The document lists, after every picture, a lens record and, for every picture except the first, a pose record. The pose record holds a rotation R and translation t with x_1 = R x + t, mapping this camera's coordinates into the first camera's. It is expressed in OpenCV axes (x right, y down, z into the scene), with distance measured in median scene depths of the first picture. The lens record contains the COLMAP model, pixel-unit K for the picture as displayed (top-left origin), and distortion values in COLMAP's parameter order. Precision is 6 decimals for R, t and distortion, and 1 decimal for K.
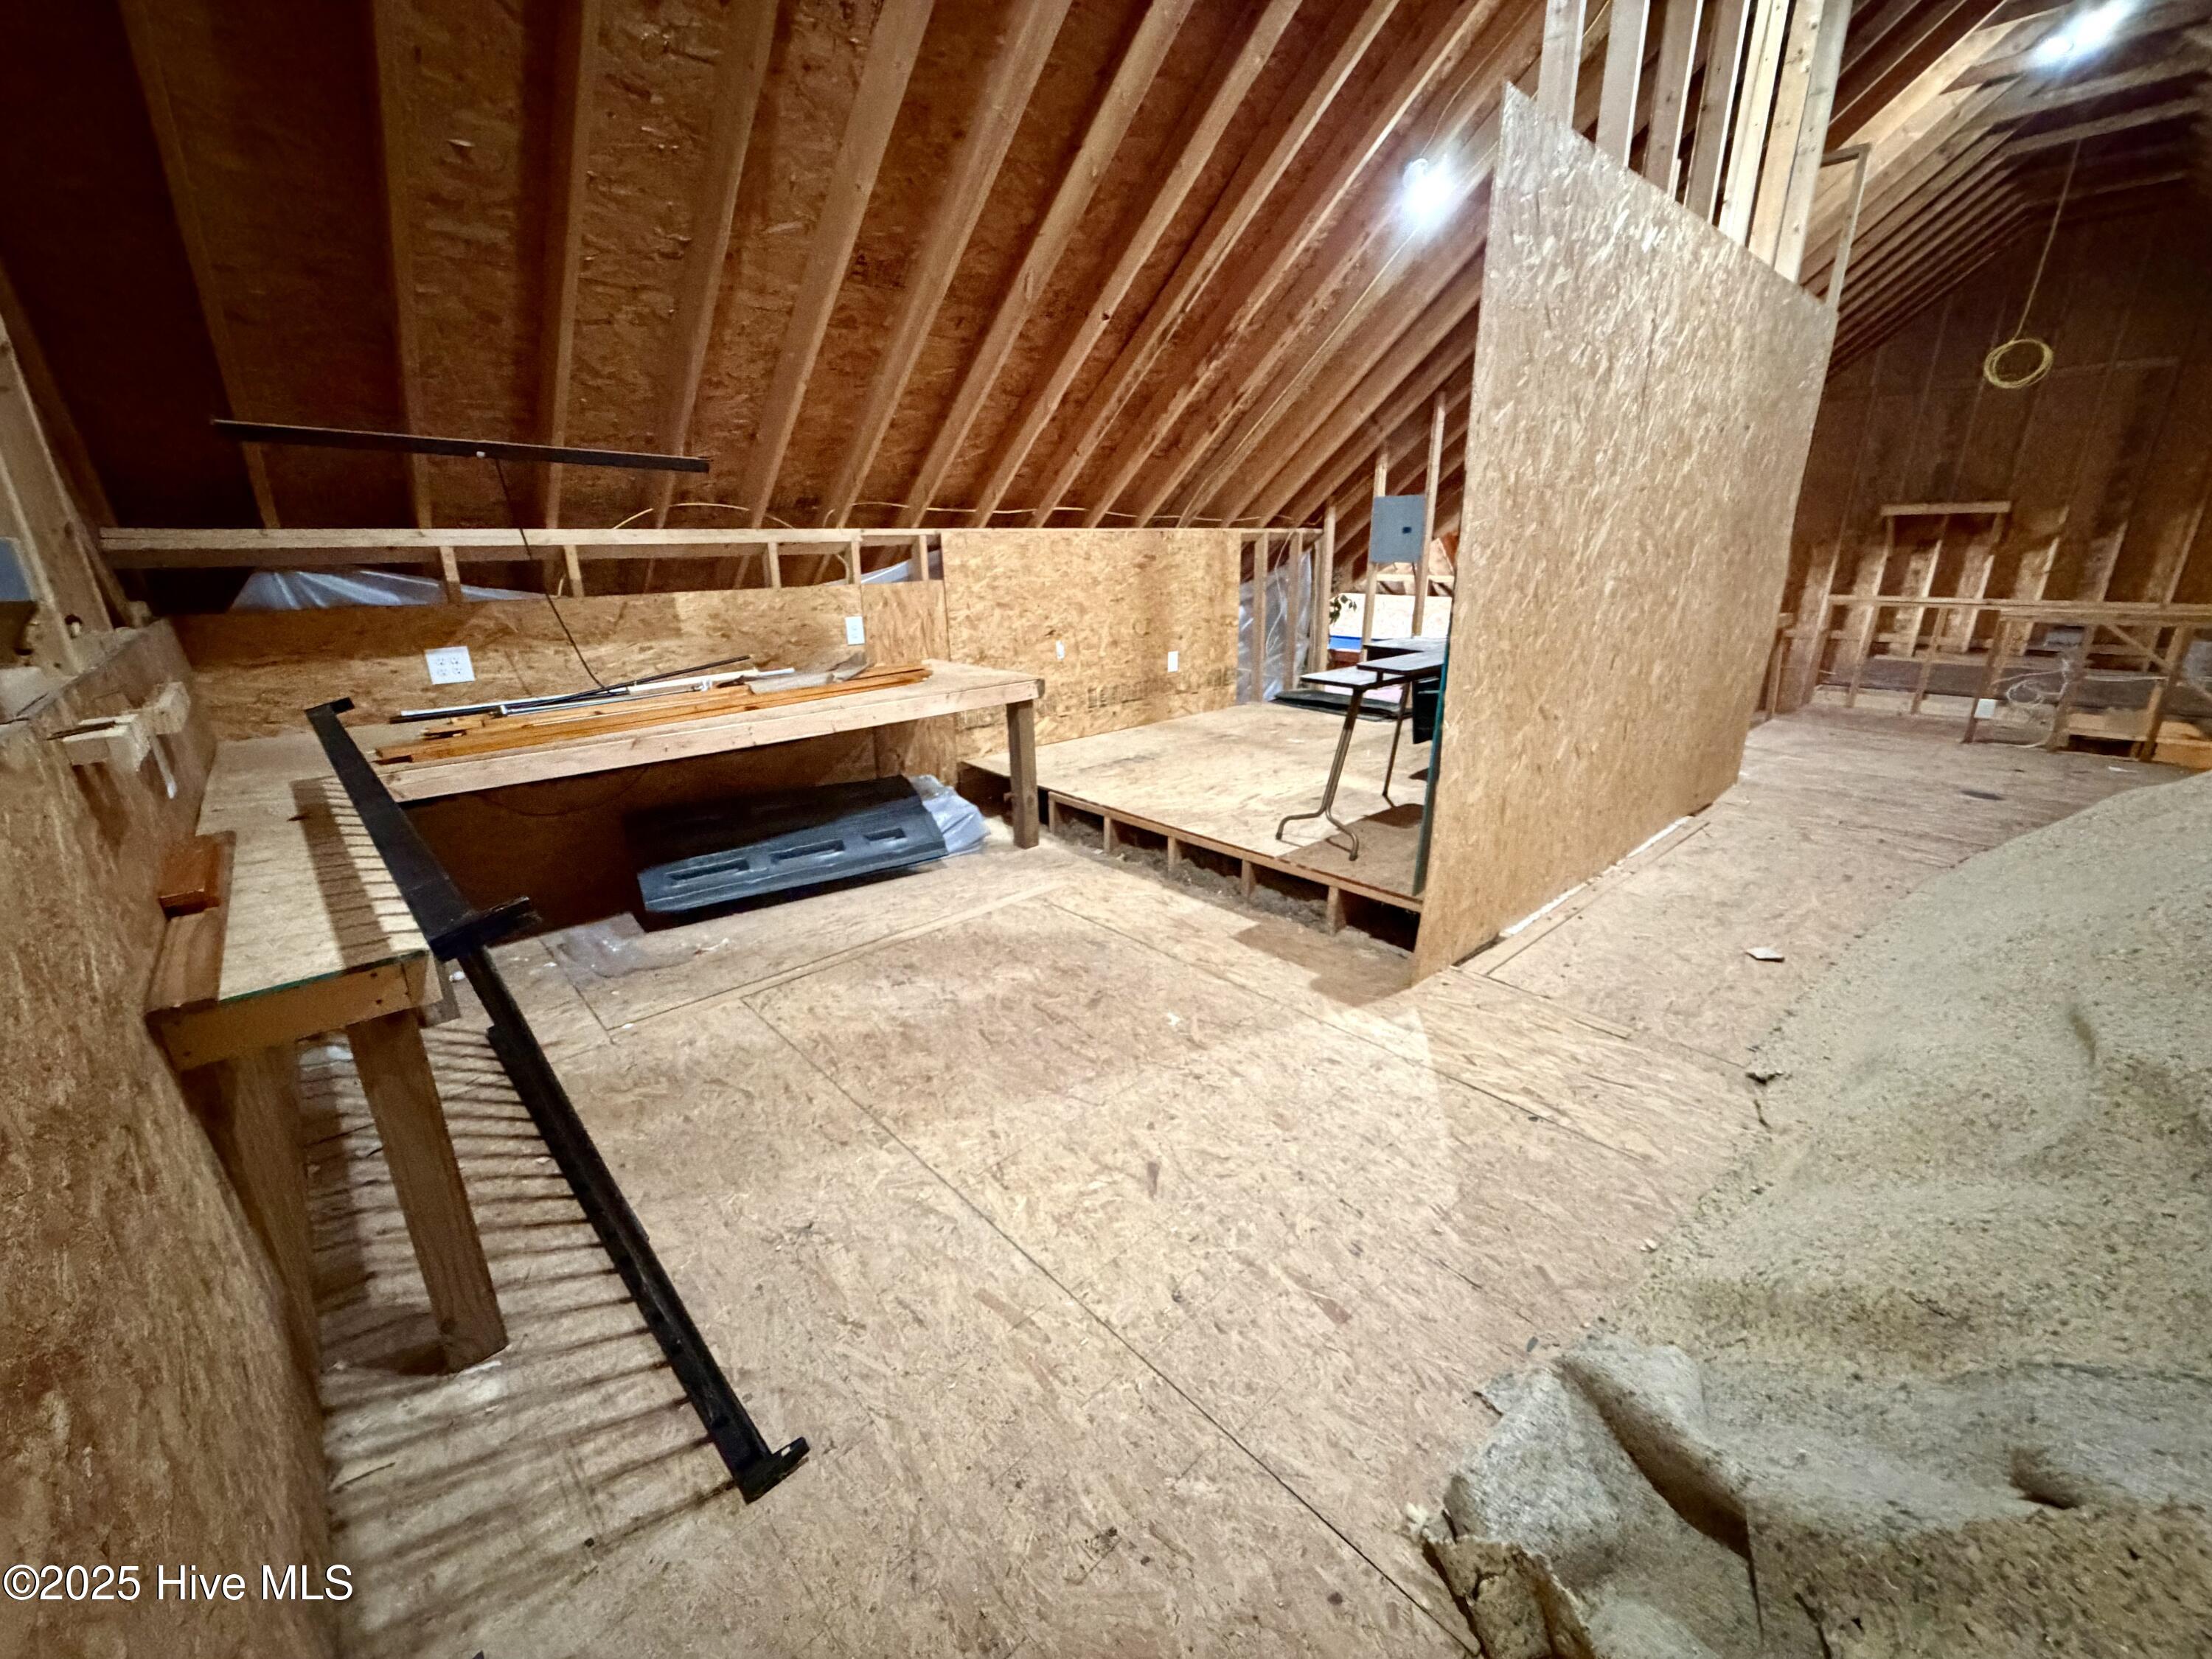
lens RADIAL K [[883.3, 0, 1101.3], [0, 883.3, 834.0], [0, 0, 1]] dist [0.000634, 0.000380]
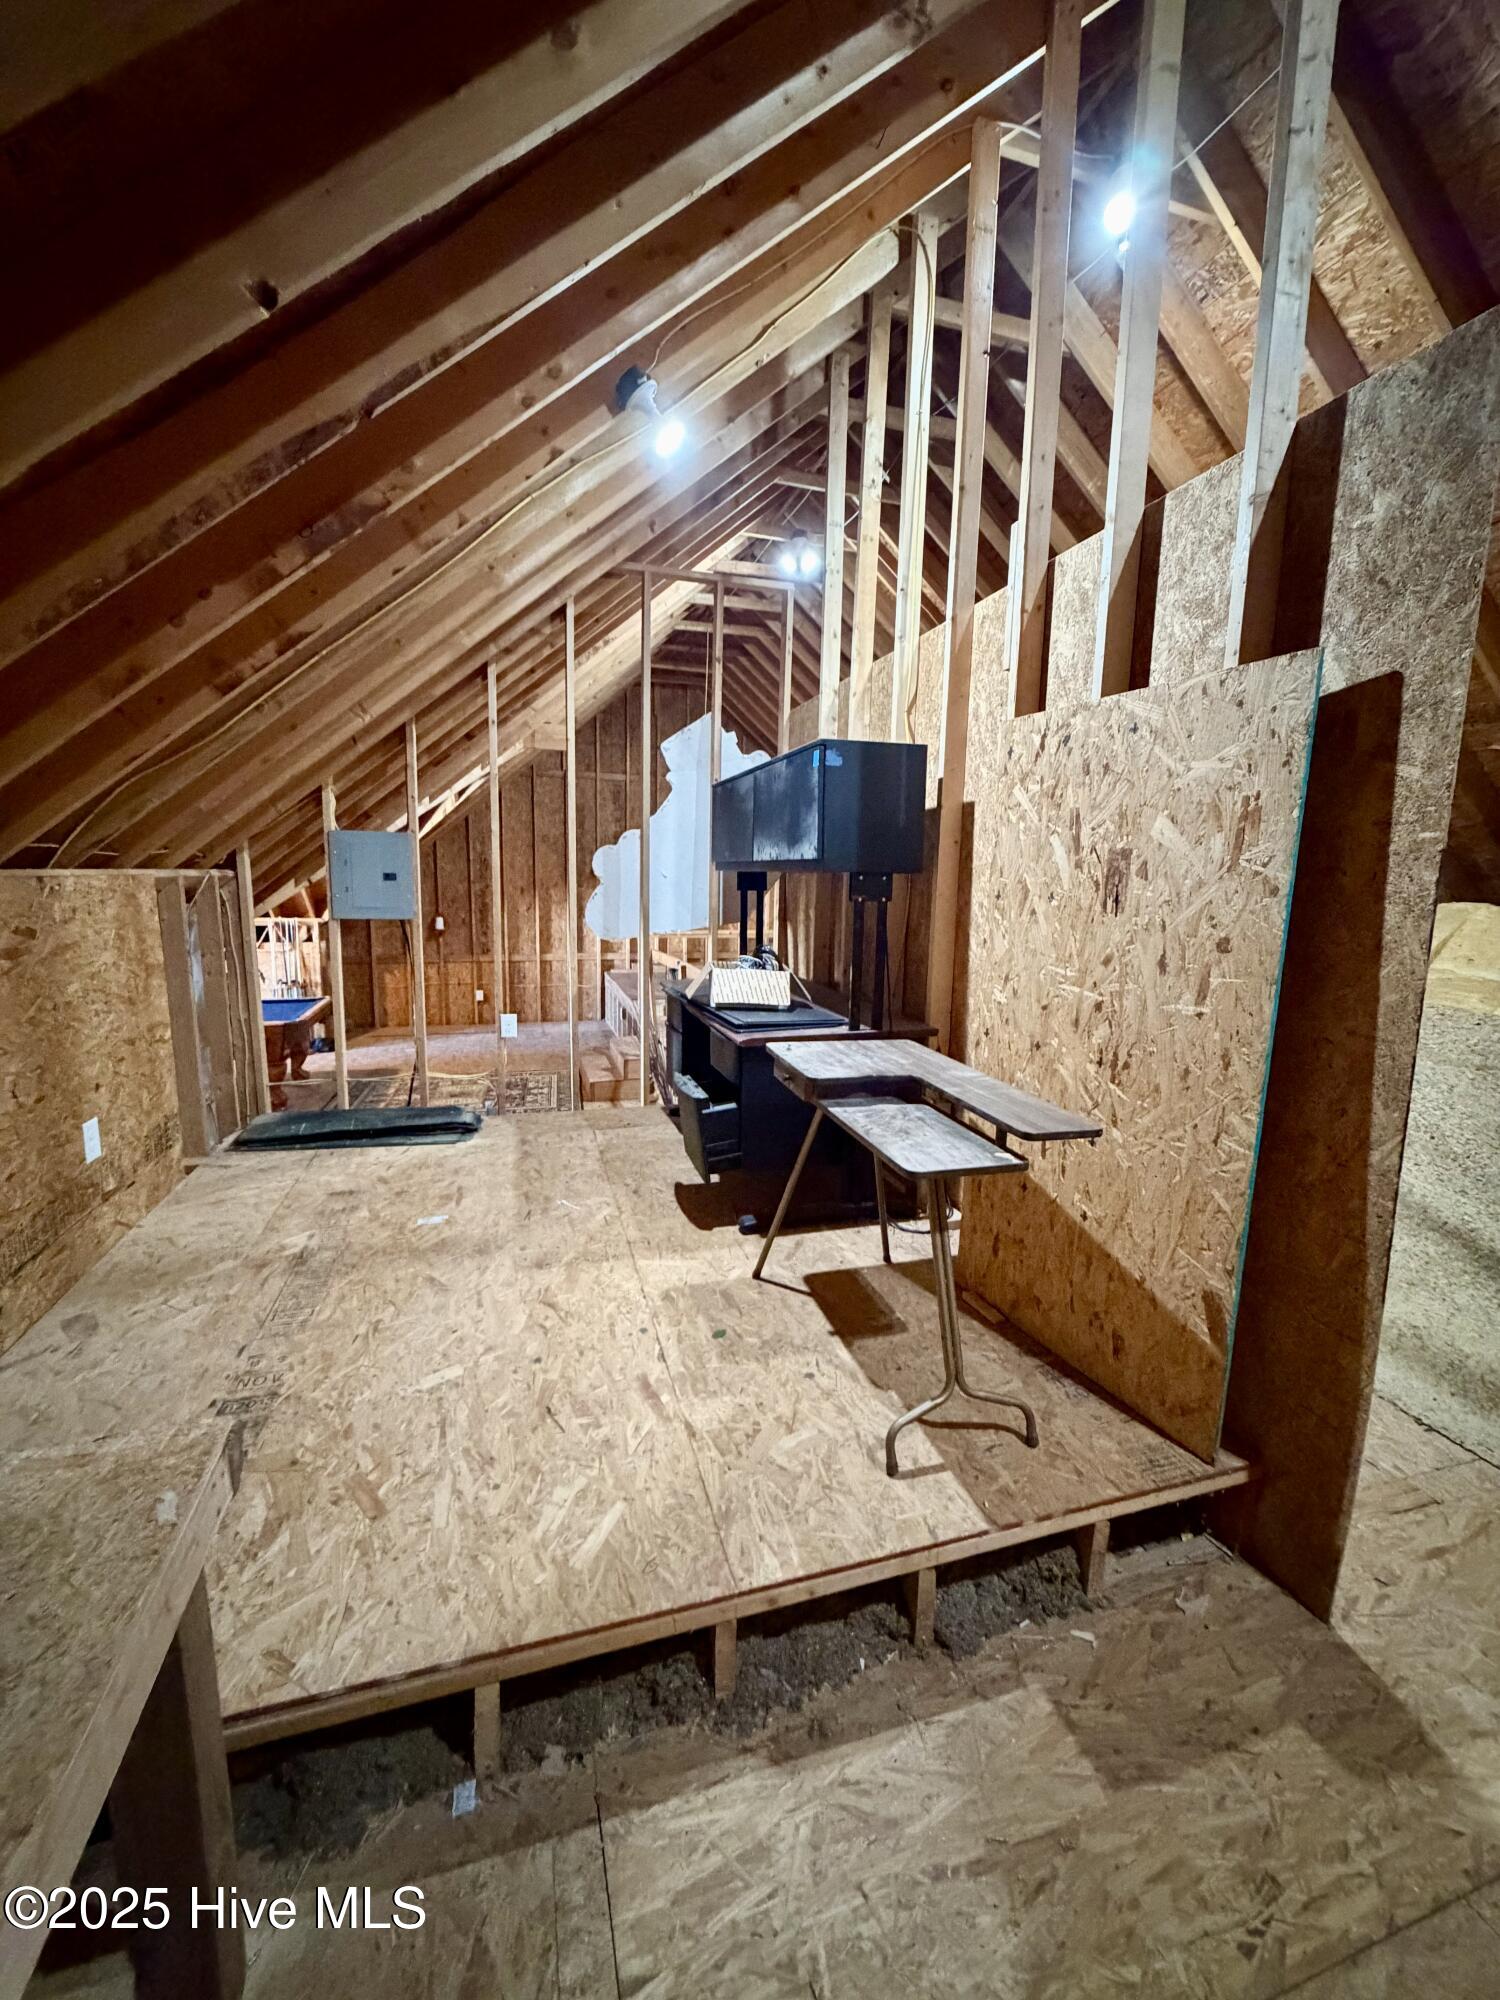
lens RADIAL K [[798.6, 0, 751.3], [0, 798.6, 997.9], [0, 0, 1]] dist [0.000634, 0.000380]
pose [[0.430702, -0.116626, 0.894927, -0.146555], [0.257793, 0.966198, 0.001846, -0.186978], [-0.864892, 0.229910, 0.446209, 0.511131]]
